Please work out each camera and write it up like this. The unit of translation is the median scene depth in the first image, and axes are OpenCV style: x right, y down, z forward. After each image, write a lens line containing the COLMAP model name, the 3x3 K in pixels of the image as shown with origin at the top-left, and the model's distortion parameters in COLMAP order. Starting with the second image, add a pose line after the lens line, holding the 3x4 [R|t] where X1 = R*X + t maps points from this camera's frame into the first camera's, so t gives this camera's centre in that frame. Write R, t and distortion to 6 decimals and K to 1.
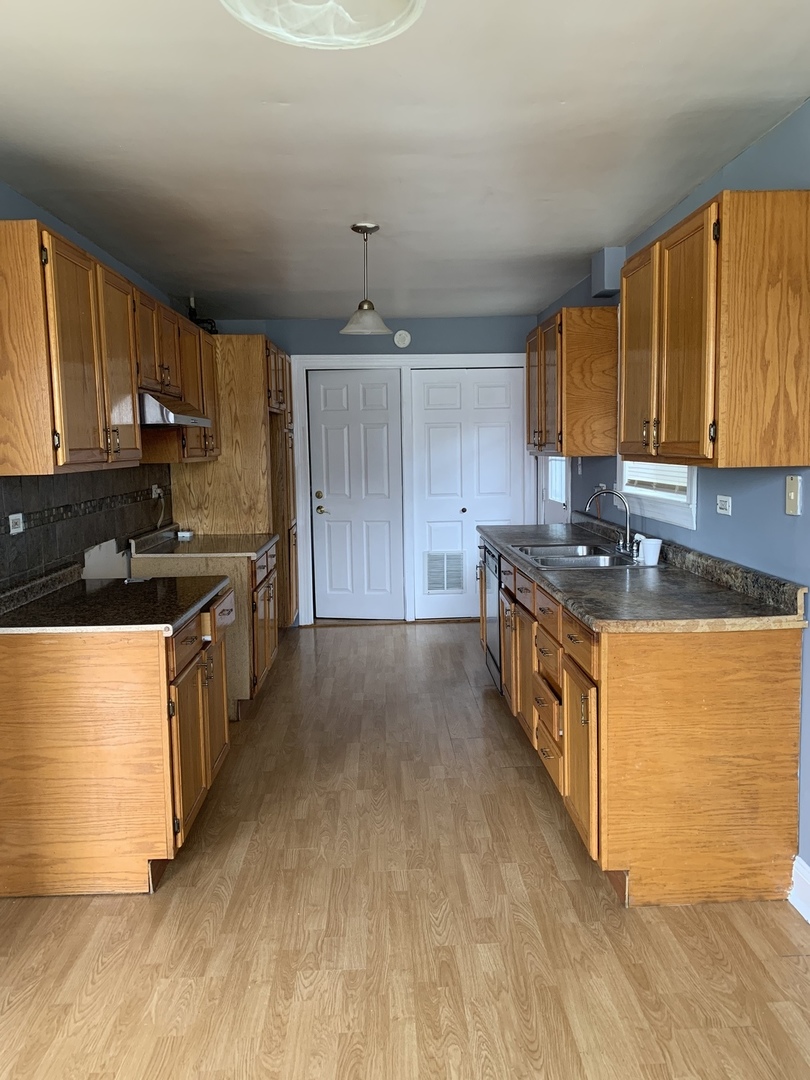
lens RADIAL K [[818.5, 0, 418.5], [0, 818.5, 533.5], [0, 0, 1]] dist [0.002599, -0.003753]
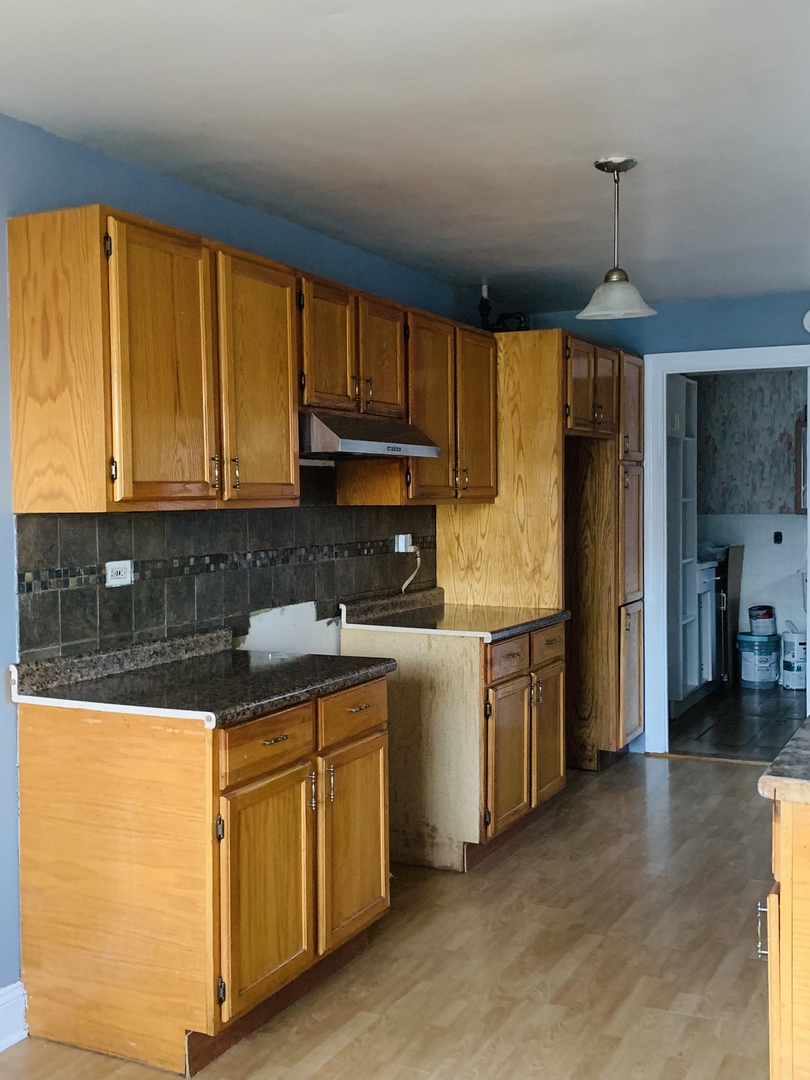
lens RADIAL K [[1185.1, 0, 434.0], [0, 1185.1, 527.5], [0, 0, 1]] dist [0.009364, 0.000000]
pose [[0.883818, 0.024780, -0.467175, 0.342956], [-0.059197, 0.996493, -0.059136, -0.006302], [0.464071, 0.079921, 0.882185, 0.107856]]
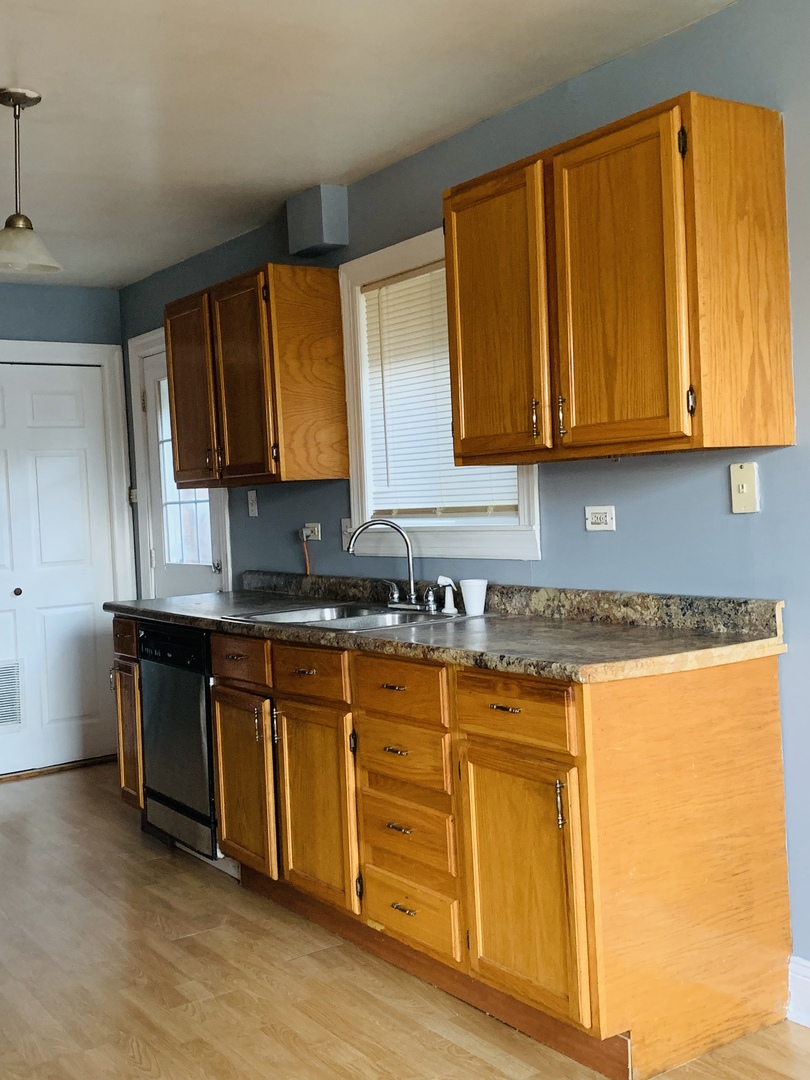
lens RADIAL K [[1185.1, 0, 421.4], [0, 1185.1, 532.7], [0, 0, 1]] dist [0.009364, 0.000000]
pose [[0.849504, -0.033911, 0.526491, -0.362117], [0.086288, 0.993425, -0.075243, 0.048826], [-0.520477, 0.109349, 0.846845, 0.177551]]
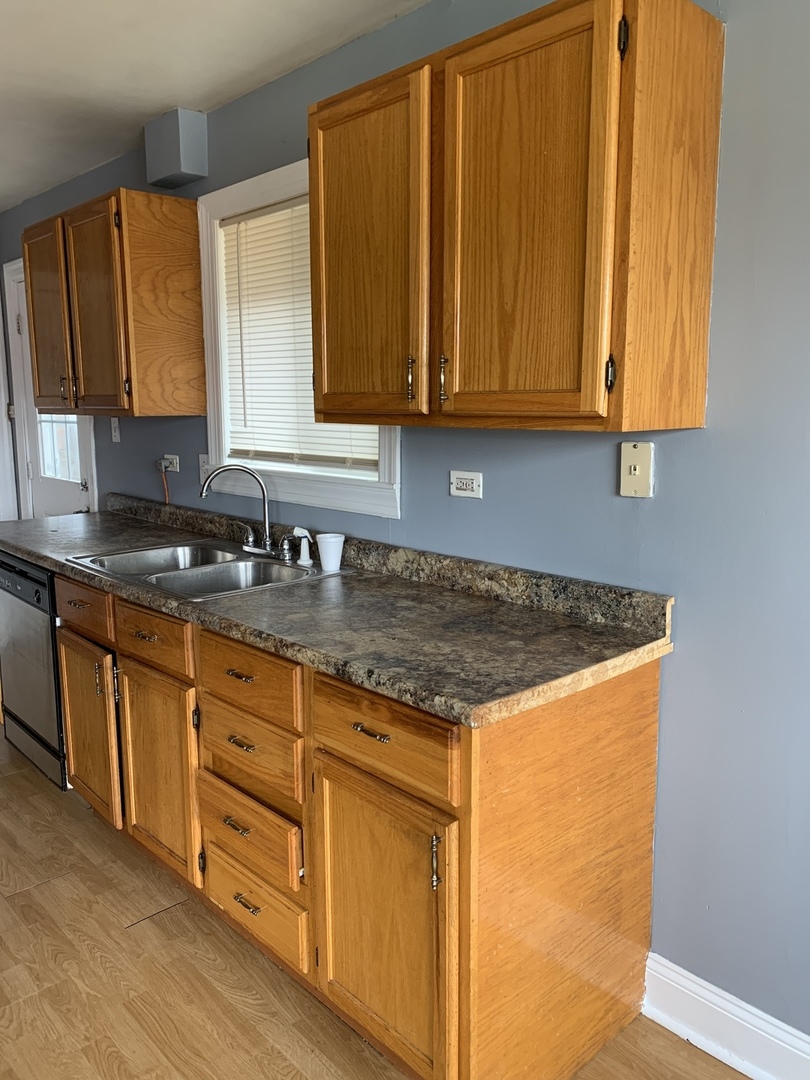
lens RADIAL K [[818.5, 0, 411.7], [0, 818.5, 529.7], [0, 0, 1]] dist [0.002599, -0.003753]
pose [[0.756664, -0.081445, 0.648711, -0.140276], [0.056945, 0.996650, 0.058707, -0.042011], [-0.651319, -0.007480, 0.758767, 0.519157]]
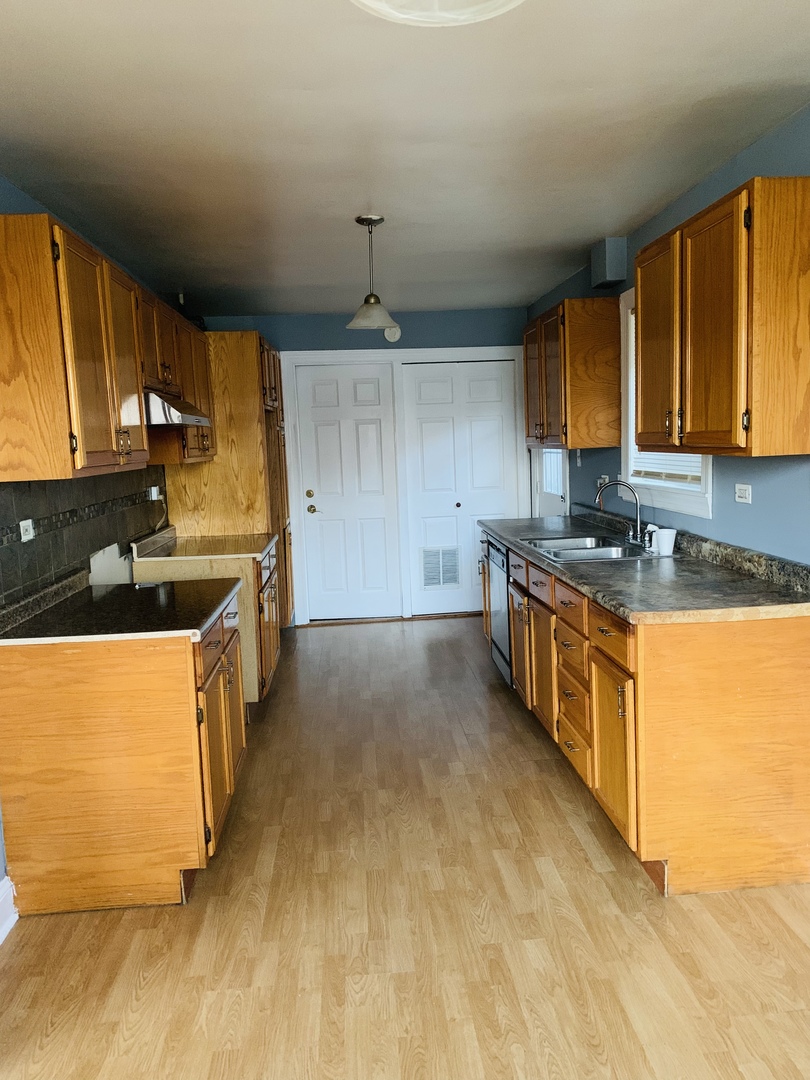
lens RADIAL K [[818.5, 0, 425.6], [0, 818.5, 540.3], [0, 0, 1]] dist [0.002599, -0.003753]
pose [[0.998718, -0.026358, 0.043213, -0.064726], [0.025741, 0.999559, 0.014776, -0.002467], [-0.043583, -0.013645, 0.998957, 0.013985]]
